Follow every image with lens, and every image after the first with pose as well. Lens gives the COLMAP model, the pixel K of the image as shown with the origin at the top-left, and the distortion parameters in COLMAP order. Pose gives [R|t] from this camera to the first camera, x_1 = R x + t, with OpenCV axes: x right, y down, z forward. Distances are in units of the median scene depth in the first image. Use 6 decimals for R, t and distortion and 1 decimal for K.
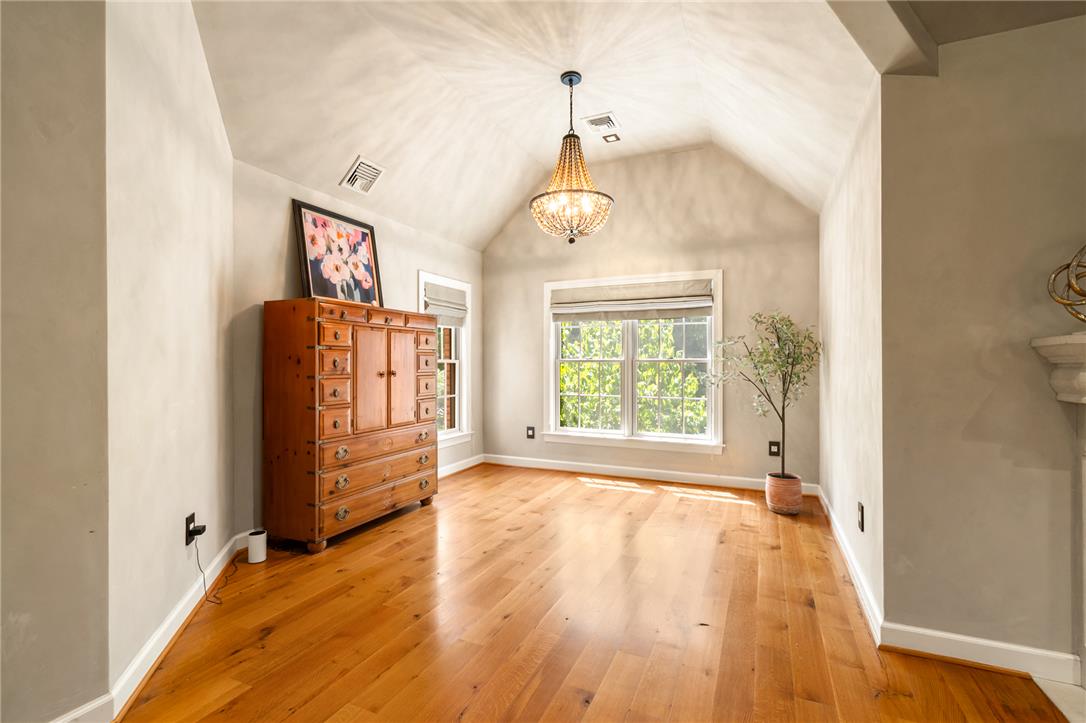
lens RADIAL K [[493.0, 0, 541.4], [0, 493.0, 362.4], [0, 0, 1]] dist [0.001468, -0.002392]
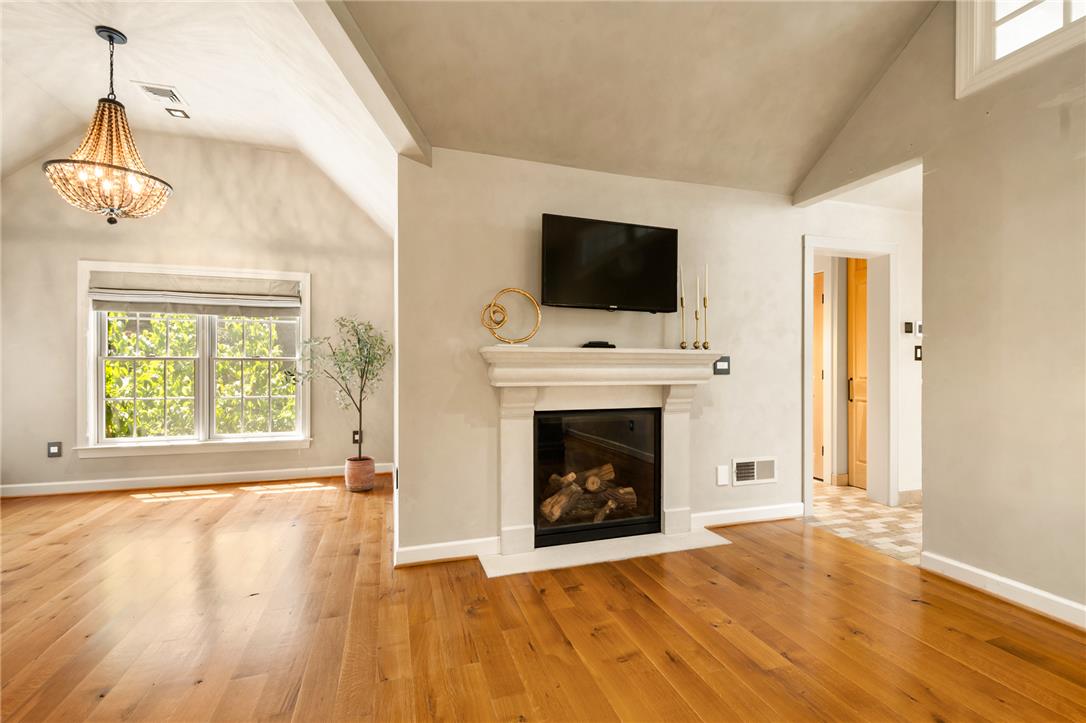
lens RADIAL K [[493.0, 0, 562.0], [0, 493.0, 364.1], [0, 0, 1]] dist [0.001468, -0.002392]
pose [[0.726366, 0.000095, 0.687308, 0.035395], [-0.004834, 0.999976, 0.004971, -0.001721], [-0.687291, -0.006933, 0.726349, -0.159774]]
